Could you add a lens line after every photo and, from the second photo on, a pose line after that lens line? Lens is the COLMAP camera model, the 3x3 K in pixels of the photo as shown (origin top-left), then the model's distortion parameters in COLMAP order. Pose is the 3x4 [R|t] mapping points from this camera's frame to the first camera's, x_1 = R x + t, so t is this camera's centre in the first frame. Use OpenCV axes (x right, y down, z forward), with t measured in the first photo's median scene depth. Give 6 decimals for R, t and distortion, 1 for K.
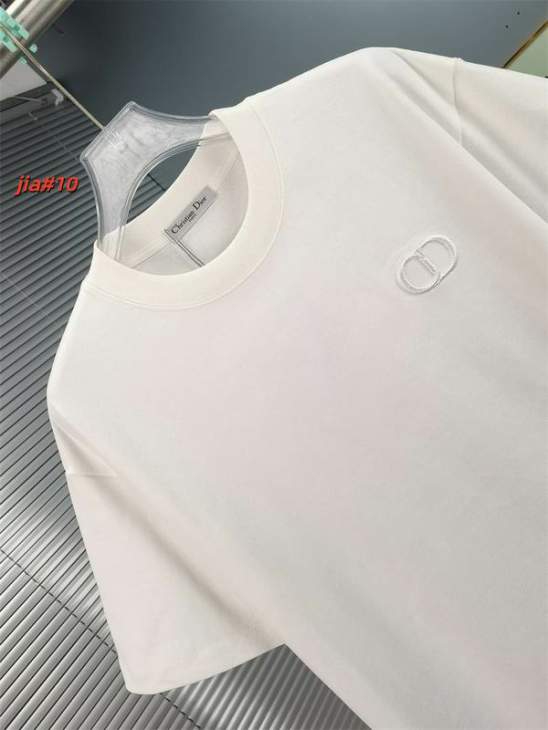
lens RADIAL K [[583.9, 0, 244.5], [0, 583.9, 365.9], [0, 0, 1]] dist [-0.001604, -0.010481]
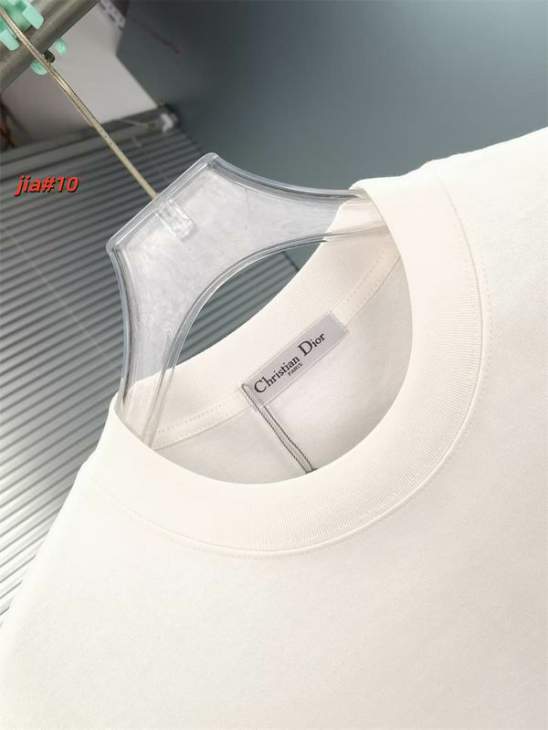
lens RADIAL K [[583.9, 0, 244.5], [0, 583.9, 365.9], [0, 0, 1]] dist [-0.001604, -0.010481]
pose [[0.980501, 0.125861, -0.150923, -0.055035], [-0.132453, 0.990592, -0.034413, -0.237057], [0.145172, 0.053732, 0.987946, 0.468321]]
